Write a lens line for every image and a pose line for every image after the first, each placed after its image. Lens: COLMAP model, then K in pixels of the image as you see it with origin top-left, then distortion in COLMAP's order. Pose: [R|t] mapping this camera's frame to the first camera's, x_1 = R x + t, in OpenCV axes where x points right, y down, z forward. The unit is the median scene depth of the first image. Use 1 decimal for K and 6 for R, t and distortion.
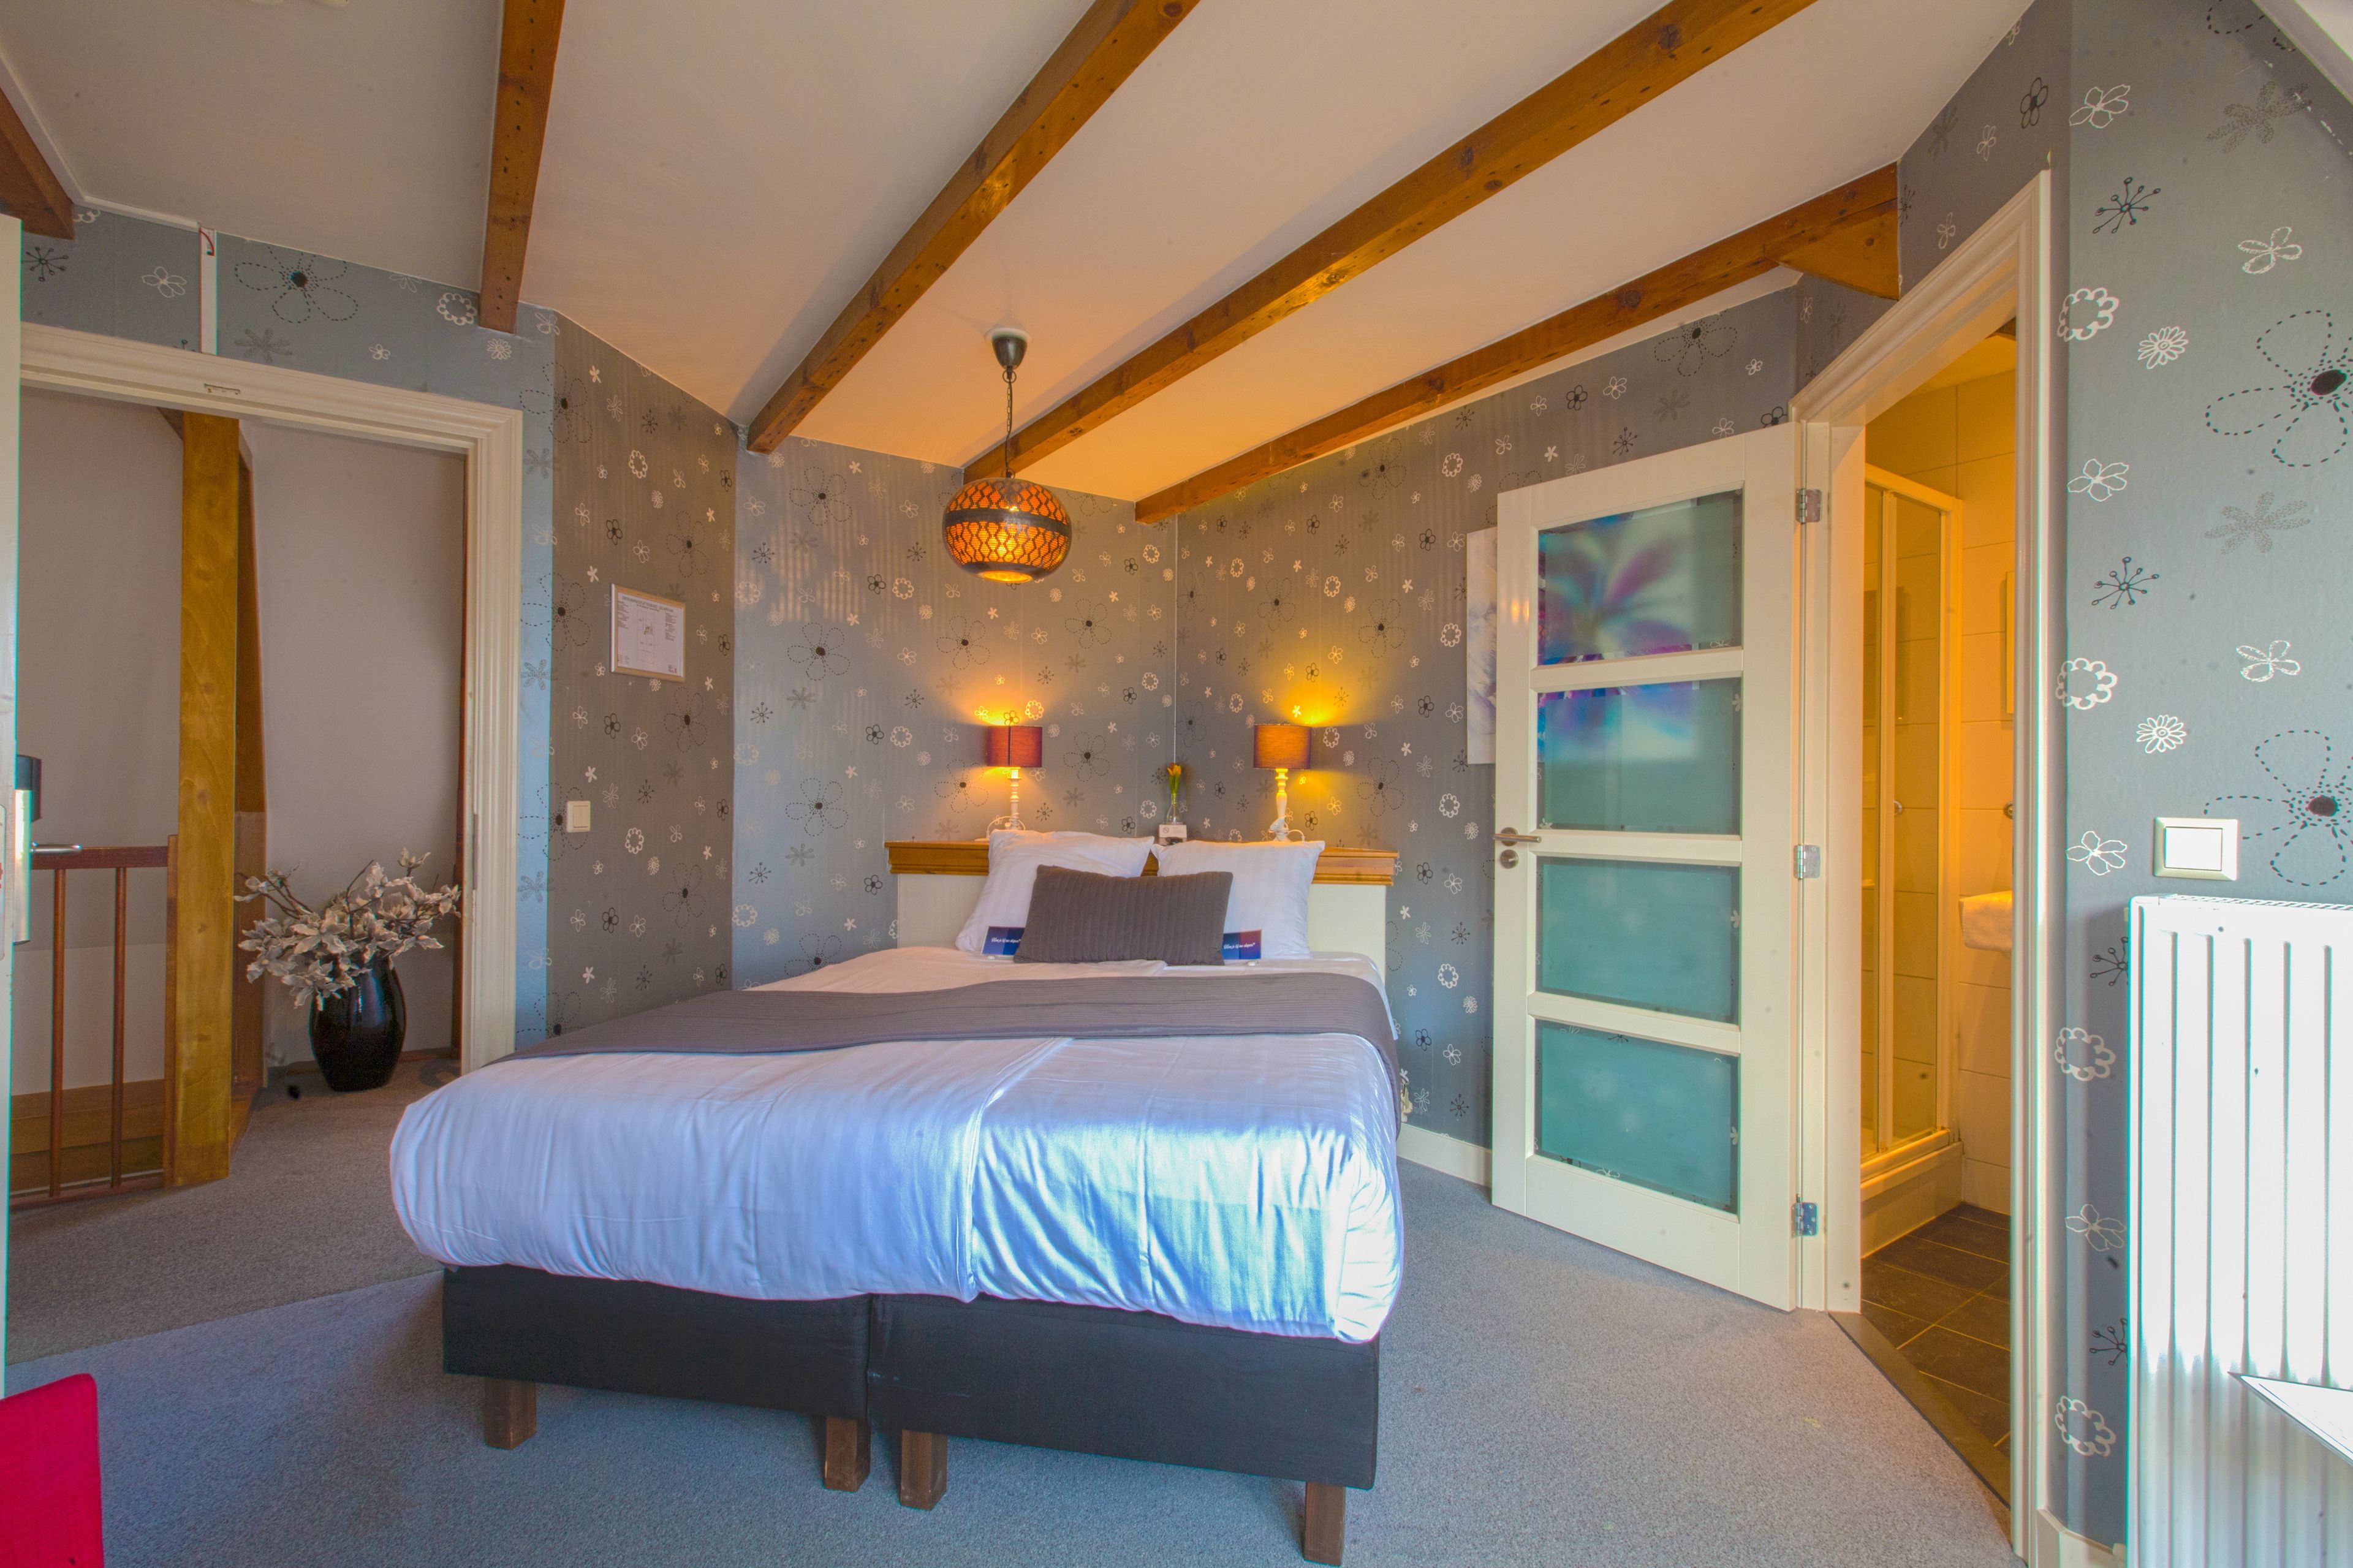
lens RADIAL K [[1077.9, 0, 1176.5], [0, 1077.9, 784.0], [0, 0, 1]] dist [0.000123, 0.023910]
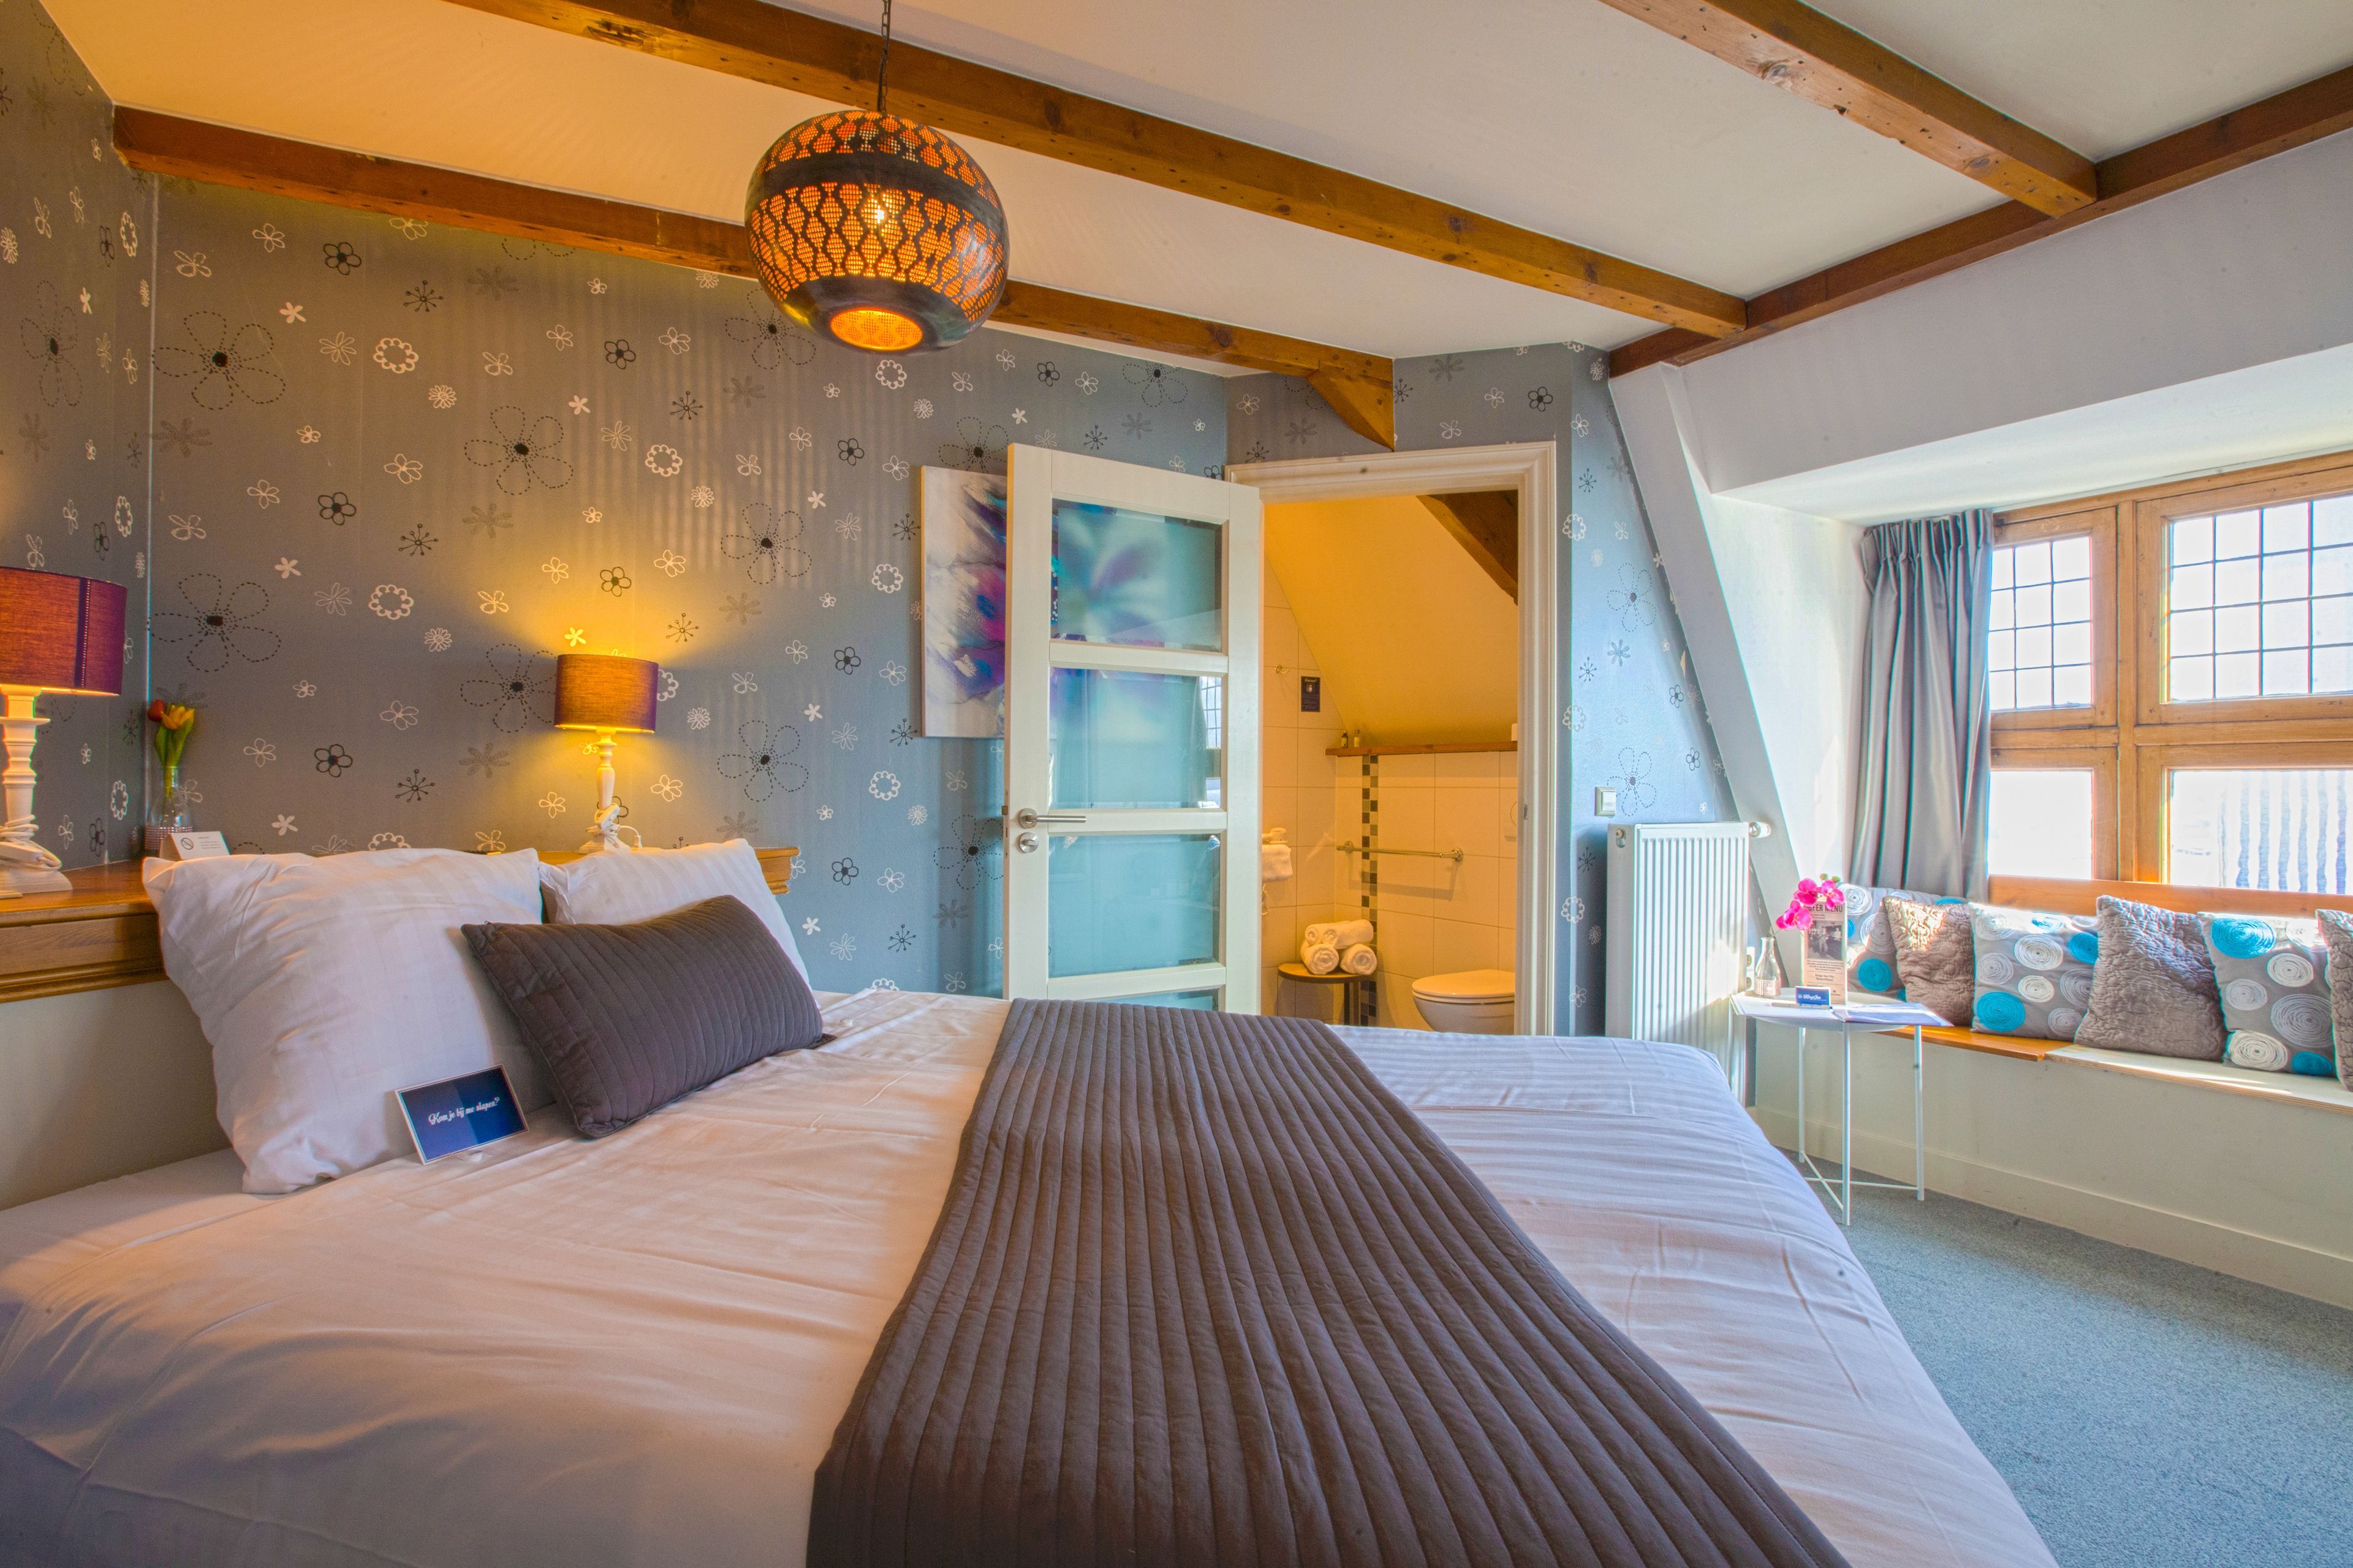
lens RADIAL K [[1094.7, 0, 1176.5], [0, 1094.7, 784.0], [0, 0, 1]] dist [-0.056309, 0.025784]
pose [[0.131127, -0.004513, 0.991355, -0.564307], [-0.013954, 0.999882, 0.006397, 0.010875], [-0.991267, -0.014673, 0.131048, 0.698239]]
